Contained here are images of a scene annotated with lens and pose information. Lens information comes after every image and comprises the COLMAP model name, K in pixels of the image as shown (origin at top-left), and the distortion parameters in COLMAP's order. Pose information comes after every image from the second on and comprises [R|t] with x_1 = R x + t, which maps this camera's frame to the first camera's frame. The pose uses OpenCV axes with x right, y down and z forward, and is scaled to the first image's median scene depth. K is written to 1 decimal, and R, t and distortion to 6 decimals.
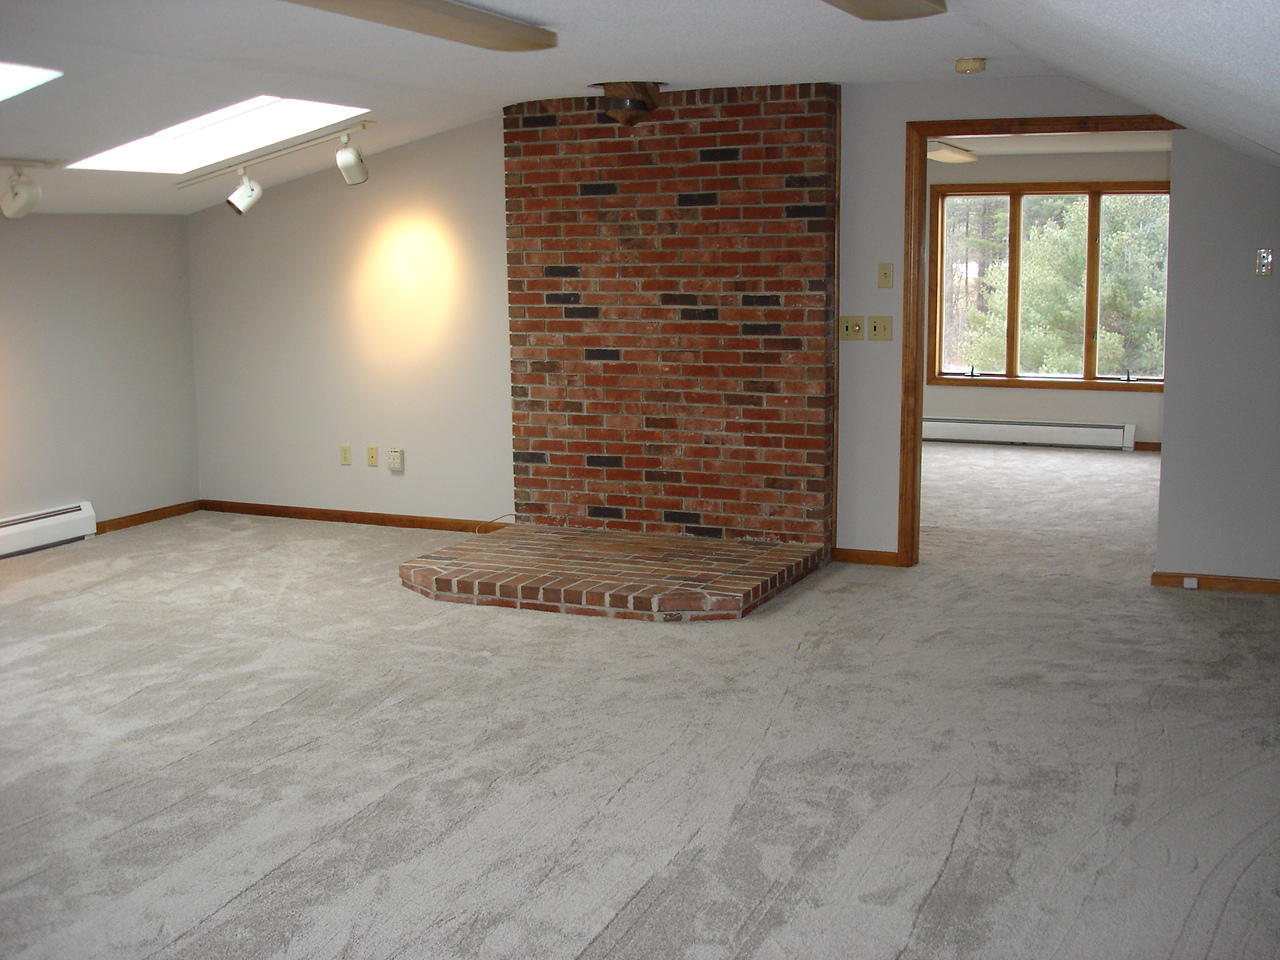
lens RADIAL K [[1442.0, 0, 640.0], [0, 1442.0, 480.0], [0, 0, 1]] dist [-0.065514, -0.007678]
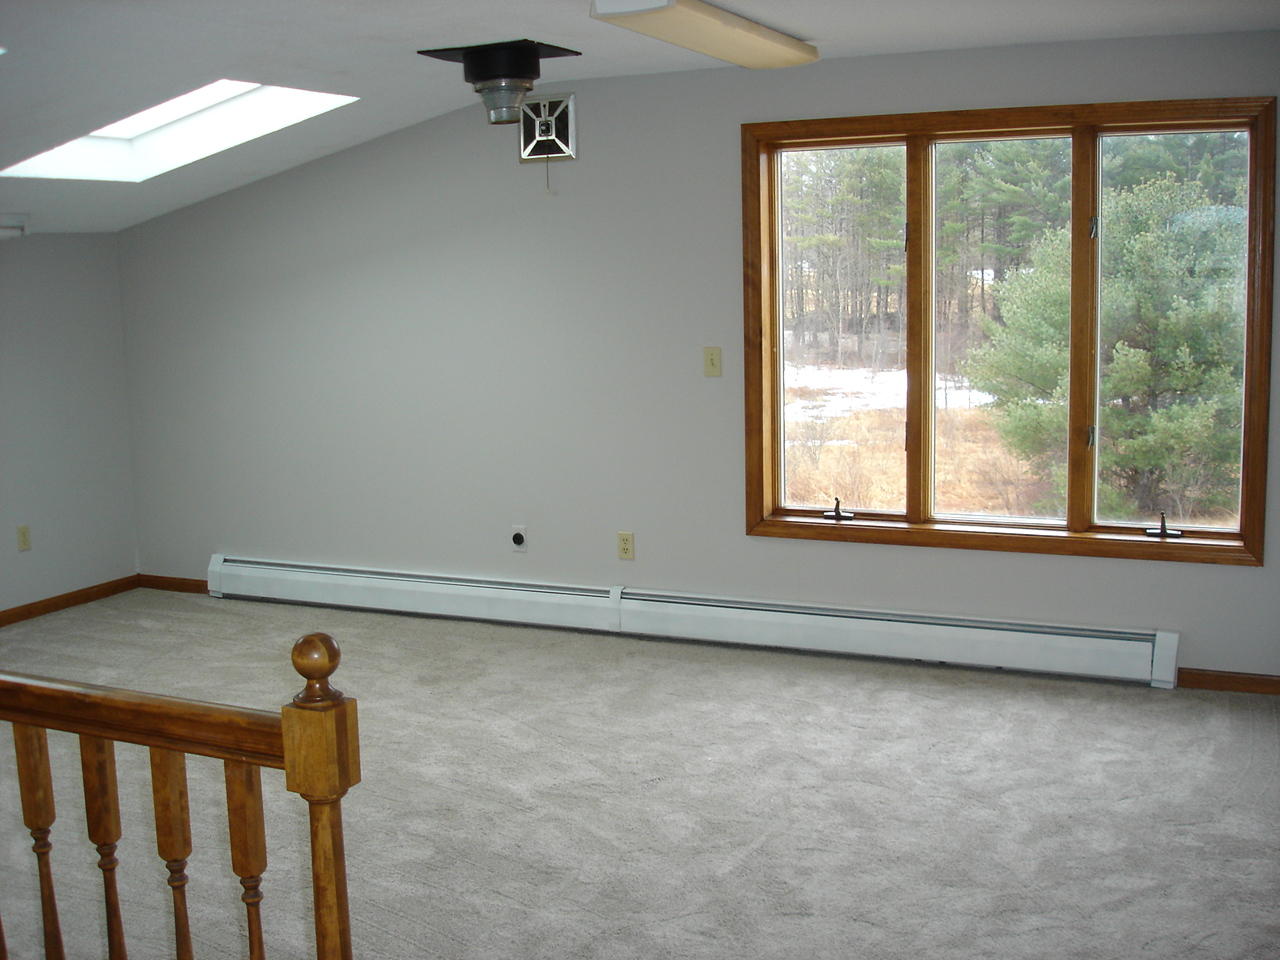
lens RADIAL K [[1442.0, 0, 640.0], [0, 1442.0, 480.0], [0, 0, 1]] dist [-0.065514, -0.007678]
pose [[0.999785, -0.011067, -0.017525, 0.043698], [0.010945, 0.999915, -0.007034, -0.020856], [0.017601, 0.006841, 0.999822, 0.129342]]
